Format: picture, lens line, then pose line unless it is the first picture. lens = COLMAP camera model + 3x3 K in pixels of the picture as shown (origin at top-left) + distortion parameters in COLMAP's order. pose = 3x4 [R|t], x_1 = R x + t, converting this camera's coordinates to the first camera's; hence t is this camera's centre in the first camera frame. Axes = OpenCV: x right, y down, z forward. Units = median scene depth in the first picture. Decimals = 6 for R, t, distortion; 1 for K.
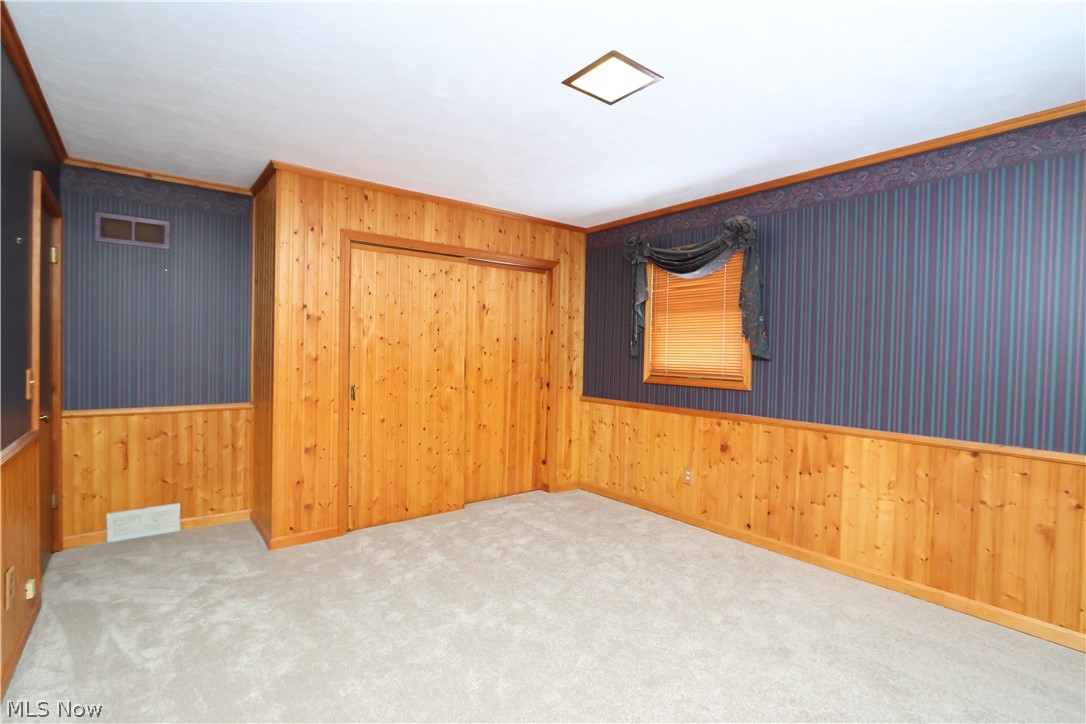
lens RADIAL K [[506.3, 0, 547.4], [0, 506.3, 359.6], [0, 0, 1]] dist [-0.001931, -0.000120]
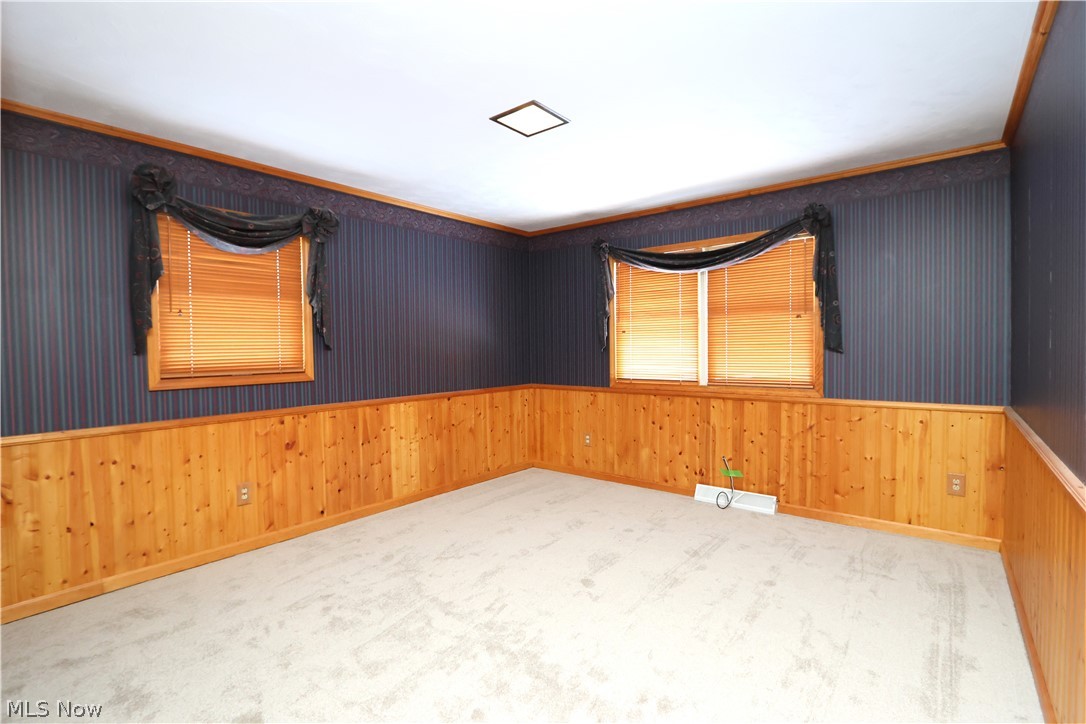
lens RADIAL K [[506.3, 0, 547.4], [0, 506.3, 359.6], [0, 0, 1]] dist [-0.001931, -0.000120]
pose [[-0.212956, -0.036851, 0.976367, -0.682215], [0.030297, 0.998559, 0.044297, -0.011037], [-0.976592, 0.039014, -0.211532, 0.757288]]
